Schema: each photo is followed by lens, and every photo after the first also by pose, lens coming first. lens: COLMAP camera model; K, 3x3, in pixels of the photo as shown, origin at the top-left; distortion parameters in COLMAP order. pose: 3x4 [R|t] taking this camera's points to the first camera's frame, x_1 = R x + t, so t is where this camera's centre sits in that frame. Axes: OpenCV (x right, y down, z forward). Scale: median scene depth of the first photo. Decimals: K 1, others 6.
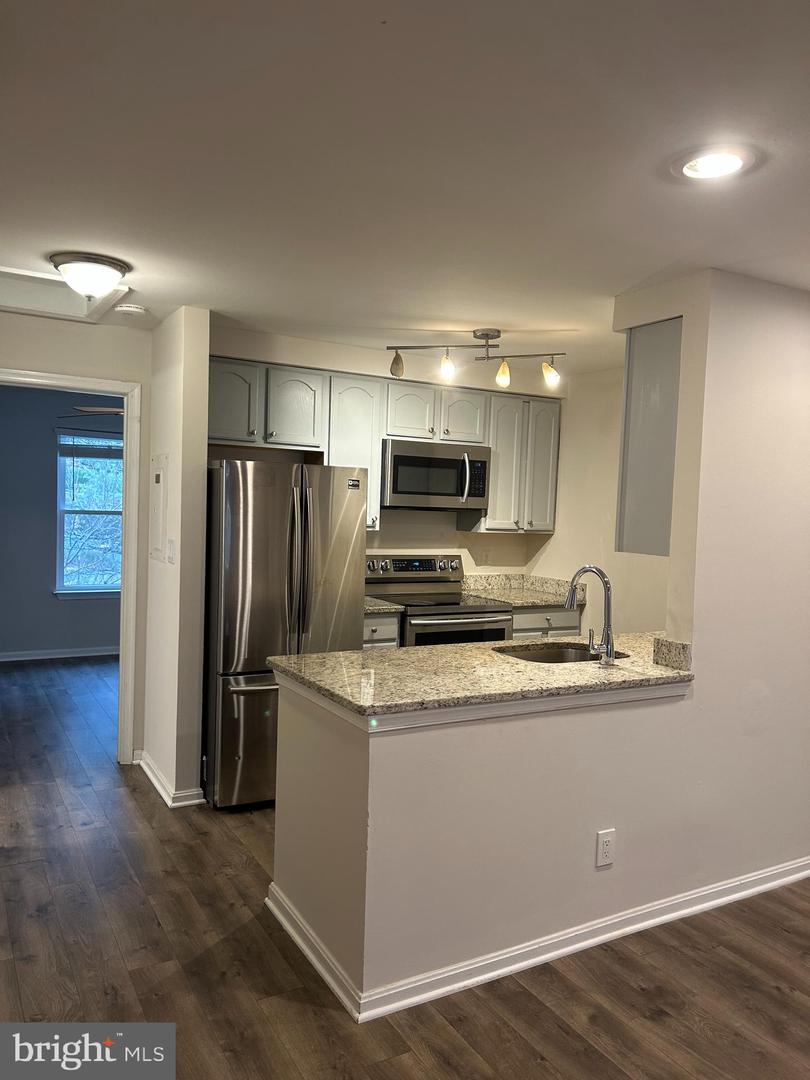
lens RADIAL K [[818.3, 0, 405.0], [0, 818.3, 540.0], [0, 0, 1]] dist [0.062572, -0.095141]
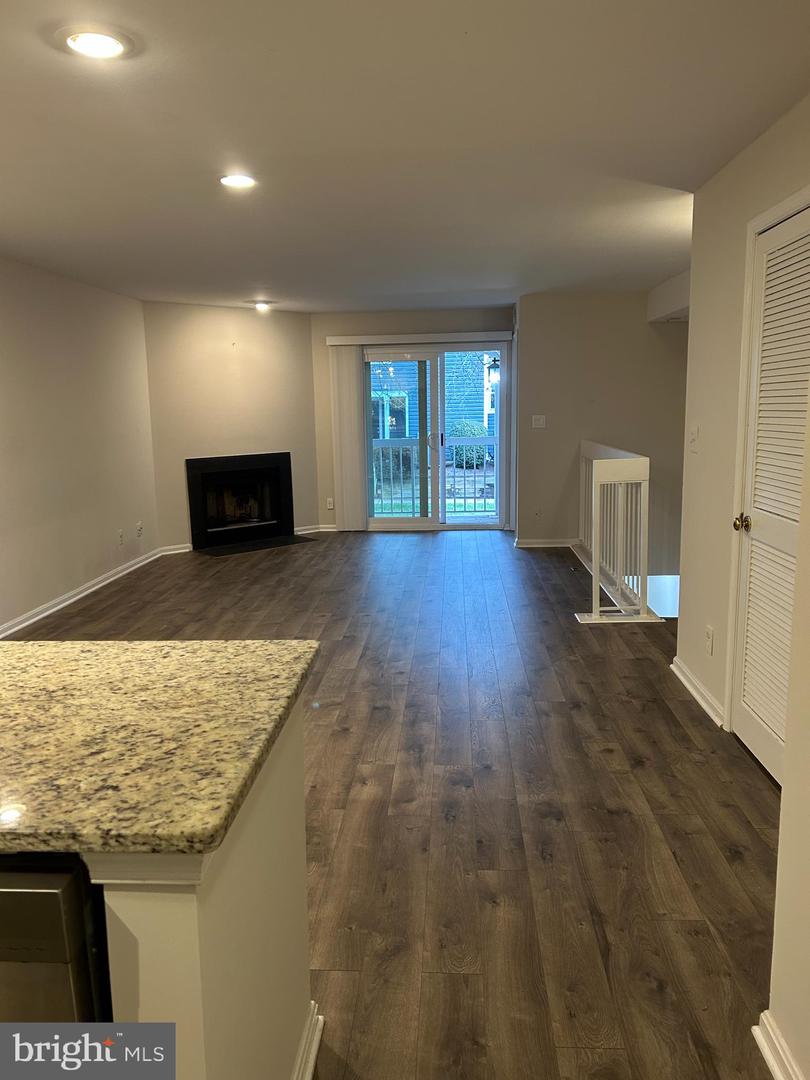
lens RADIAL K [[818.3, 0, 405.0], [0, 818.3, 540.0], [0, 0, 1]] dist [0.062572, -0.095141]
pose [[-0.837132, -0.110080, 0.535810, -0.243080], [0.013627, 0.975040, 0.221610, -0.027789], [-0.546831, 0.192818, -0.814737, 0.729854]]
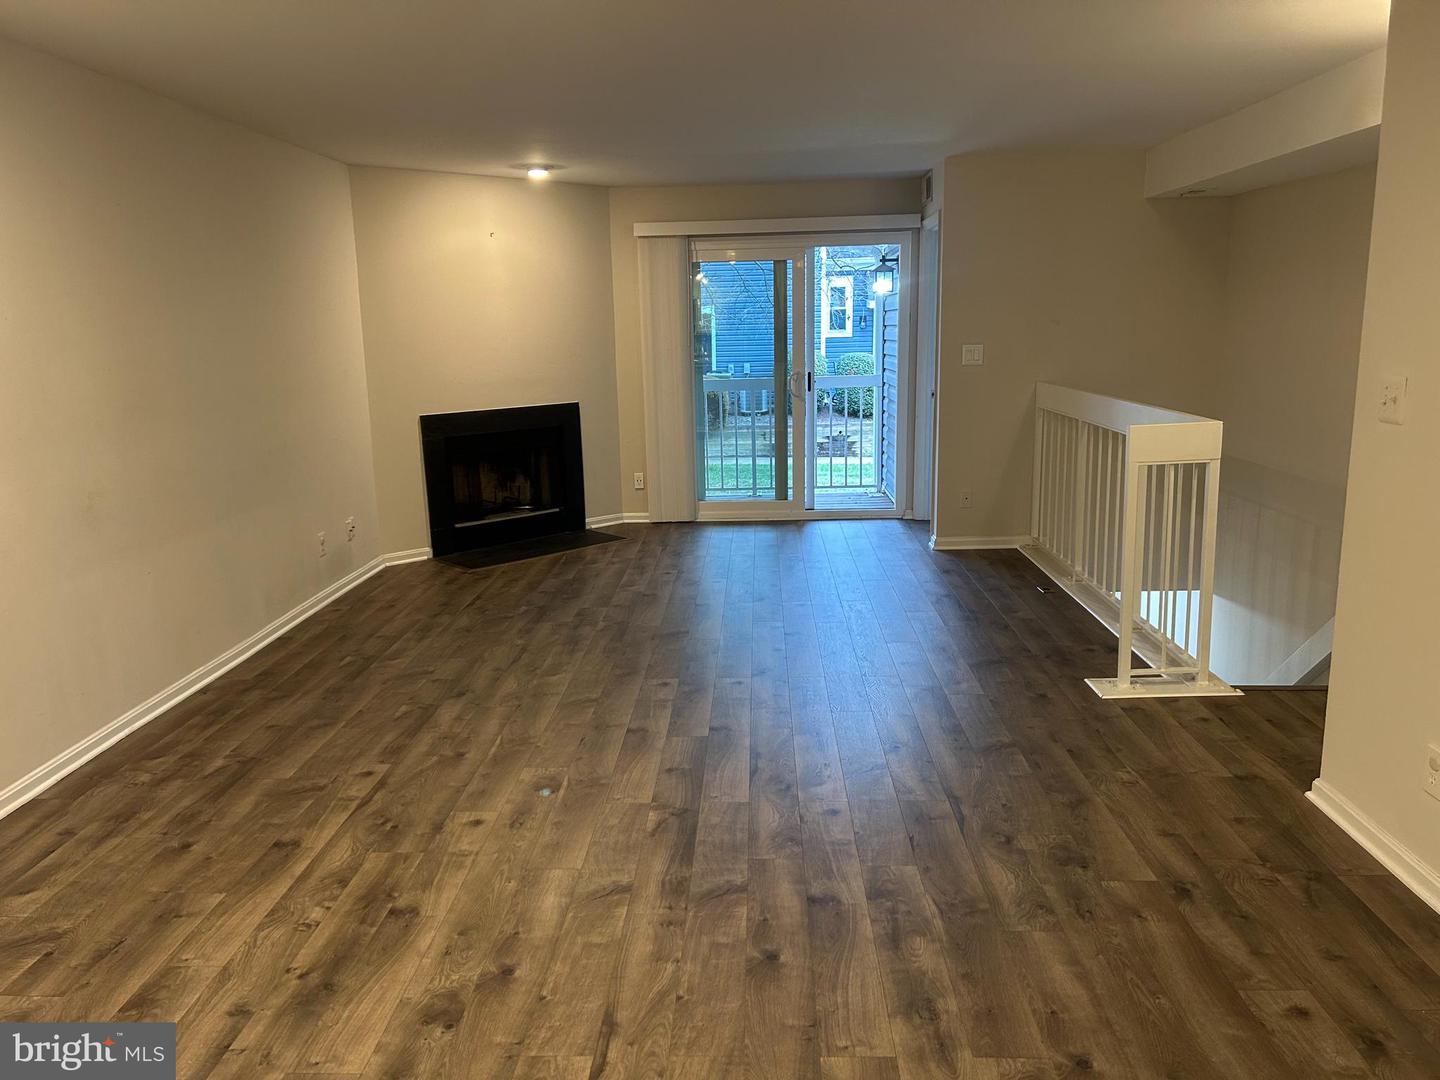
lens RADIAL K [[1078.7, 0, 714.5], [0, 1078.7, 542.8], [0, 0, 1]] dist [0.058661, -0.086705]
pose [[-0.850308, -0.122619, 0.511801, -0.169611], [0.015572, 0.966192, 0.257354, -0.025717], [-0.526054, 0.226800, -0.819651, 0.677015]]
